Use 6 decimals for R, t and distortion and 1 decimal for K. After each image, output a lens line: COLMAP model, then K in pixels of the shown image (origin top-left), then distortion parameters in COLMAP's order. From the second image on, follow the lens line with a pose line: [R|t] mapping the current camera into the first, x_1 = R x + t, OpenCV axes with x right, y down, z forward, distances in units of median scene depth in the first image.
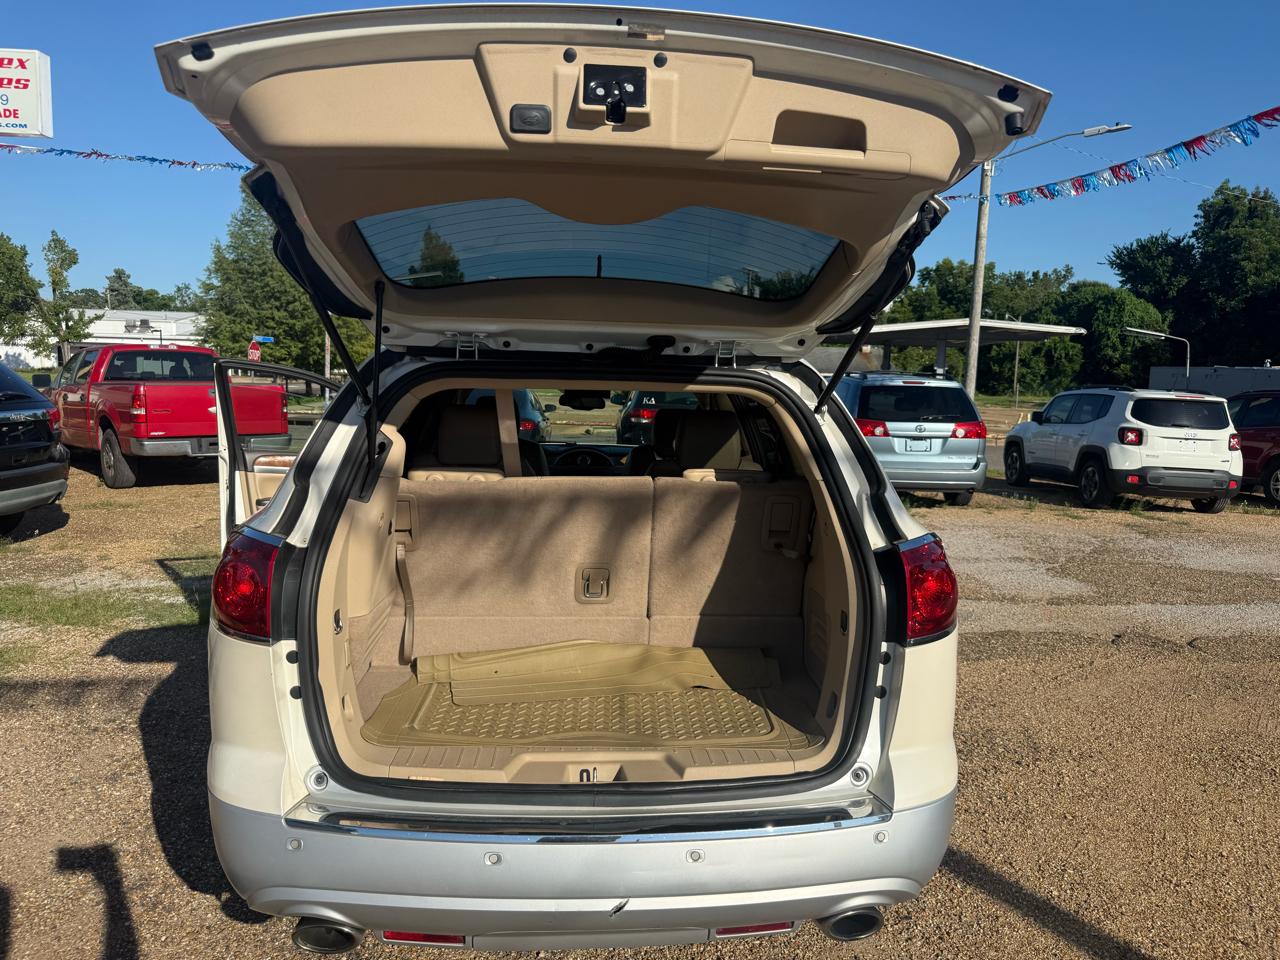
lens RADIAL K [[919.6, 0, 629.5], [0, 919.6, 469.7], [0, 0, 1]] dist [-0.007413, -0.007168]
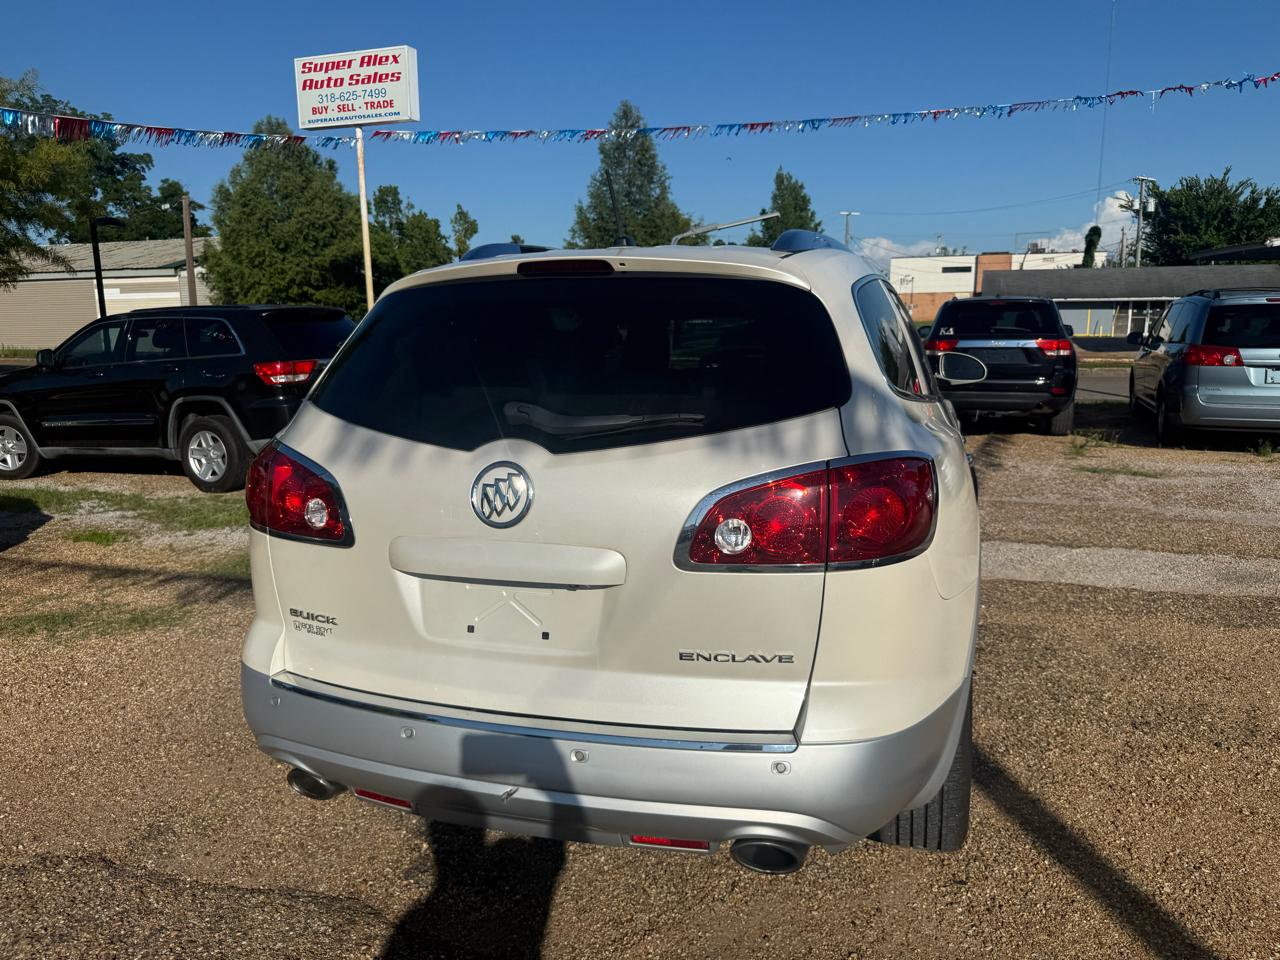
lens RADIAL K [[907.7, 0, 635.9], [0, 907.7, 467.7], [0, 0, 1]] dist [0.029616, -0.060163]
pose [[0.926708, 0.021703, -0.375154, 0.059300], [0.000847, 0.998208, 0.059840, 0.004798], [0.375780, -0.055772, 0.925029, 0.012899]]
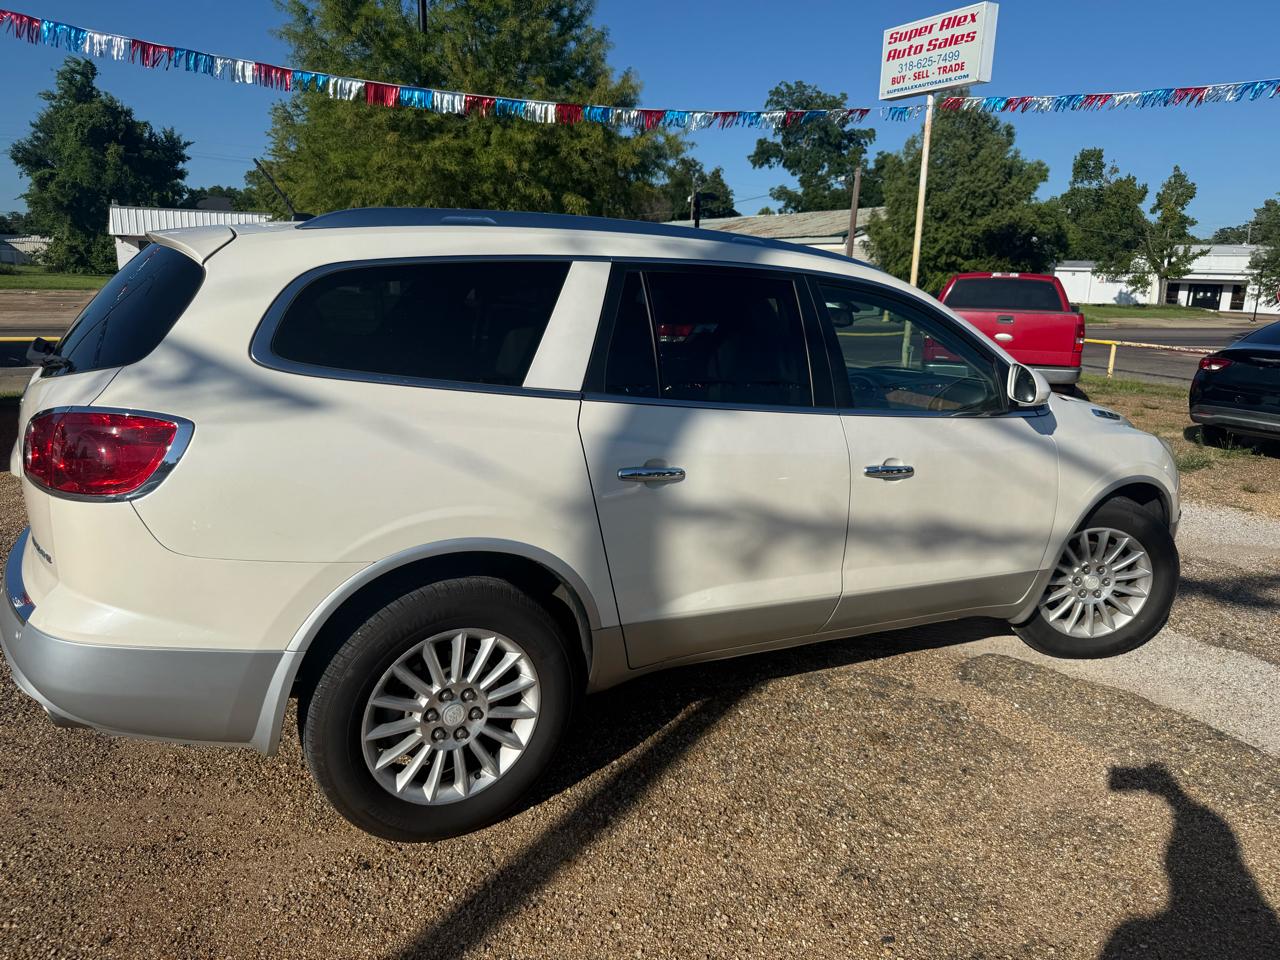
lens RADIAL K [[907.1, 0, 640.0], [0, 907.1, 480.0], [0, 0, 1]] dist [0.001867, -0.011534]
pose [[0.436362, 0.184773, -0.880595, 0.203384], [-0.115846, 0.982079, 0.148662, -0.009234], [0.892282, 0.037143, 0.449947, 0.146376]]
